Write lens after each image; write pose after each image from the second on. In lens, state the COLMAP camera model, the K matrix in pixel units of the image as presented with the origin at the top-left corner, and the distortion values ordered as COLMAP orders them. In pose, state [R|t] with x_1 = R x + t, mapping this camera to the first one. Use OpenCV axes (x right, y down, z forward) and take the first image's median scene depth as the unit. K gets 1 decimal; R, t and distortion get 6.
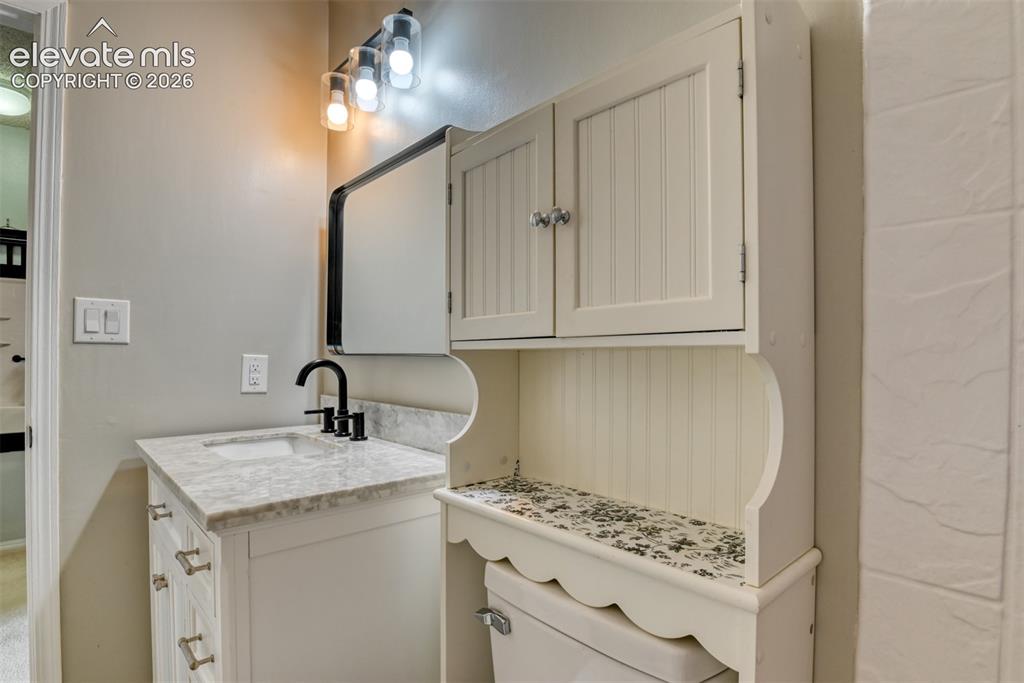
lens RADIAL K [[516.5, 0, 512.0], [0, 516.5, 341.5], [0, 0, 1]] dist [-0.048221, -0.000458]
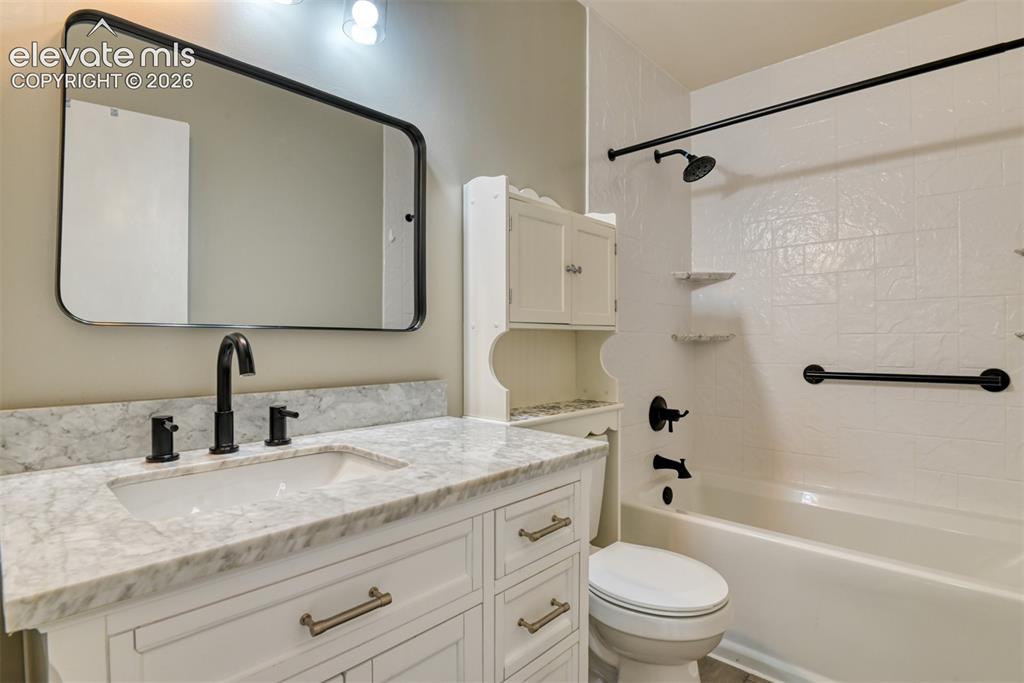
lens RADIAL K [[491.3, 0, 512.0], [0, 491.3, 341.5], [0, 0, 1]] dist [-0.191316, -0.000167]
pose [[-0.078984, -0.005137, 0.996863, -1.096152], [-0.030266, 0.999538, 0.002753, 0.037279], [-0.996416, -0.029954, -0.079103, 0.800039]]
